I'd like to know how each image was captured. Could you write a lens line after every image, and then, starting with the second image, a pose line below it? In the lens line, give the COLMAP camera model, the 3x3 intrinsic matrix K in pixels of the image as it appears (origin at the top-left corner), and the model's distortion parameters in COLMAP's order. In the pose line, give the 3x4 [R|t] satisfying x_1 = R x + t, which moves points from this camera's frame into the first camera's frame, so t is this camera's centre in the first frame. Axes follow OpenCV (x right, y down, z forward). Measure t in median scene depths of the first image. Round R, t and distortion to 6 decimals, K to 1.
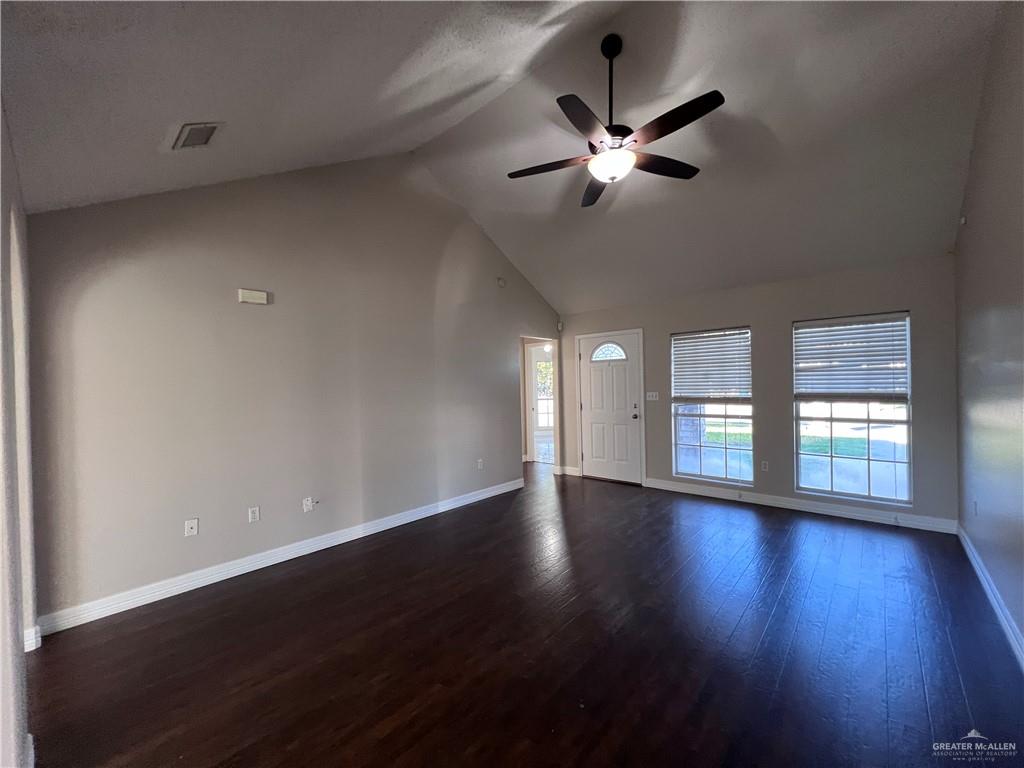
lens RADIAL K [[408.9, 0, 512.4], [0, 408.9, 384.6], [0, 0, 1]] dist [0.000468, -0.000194]
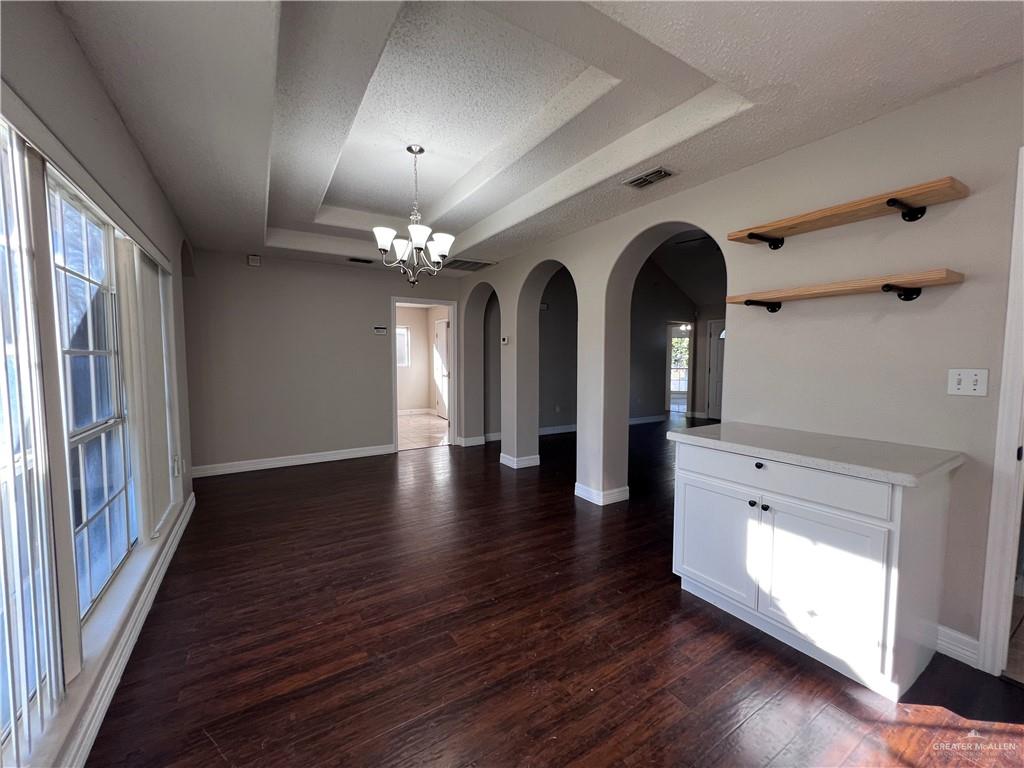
lens RADIAL K [[408.9, 0, 513.4], [0, 408.9, 386.9], [0, 0, 1]] dist [0.000468, -0.000194]
pose [[0.960150, 0.041109, -0.276444, -0.089600], [-0.022187, 0.997213, 0.071231, 0.024689], [0.278602, -0.062259, 0.958387, -0.545523]]
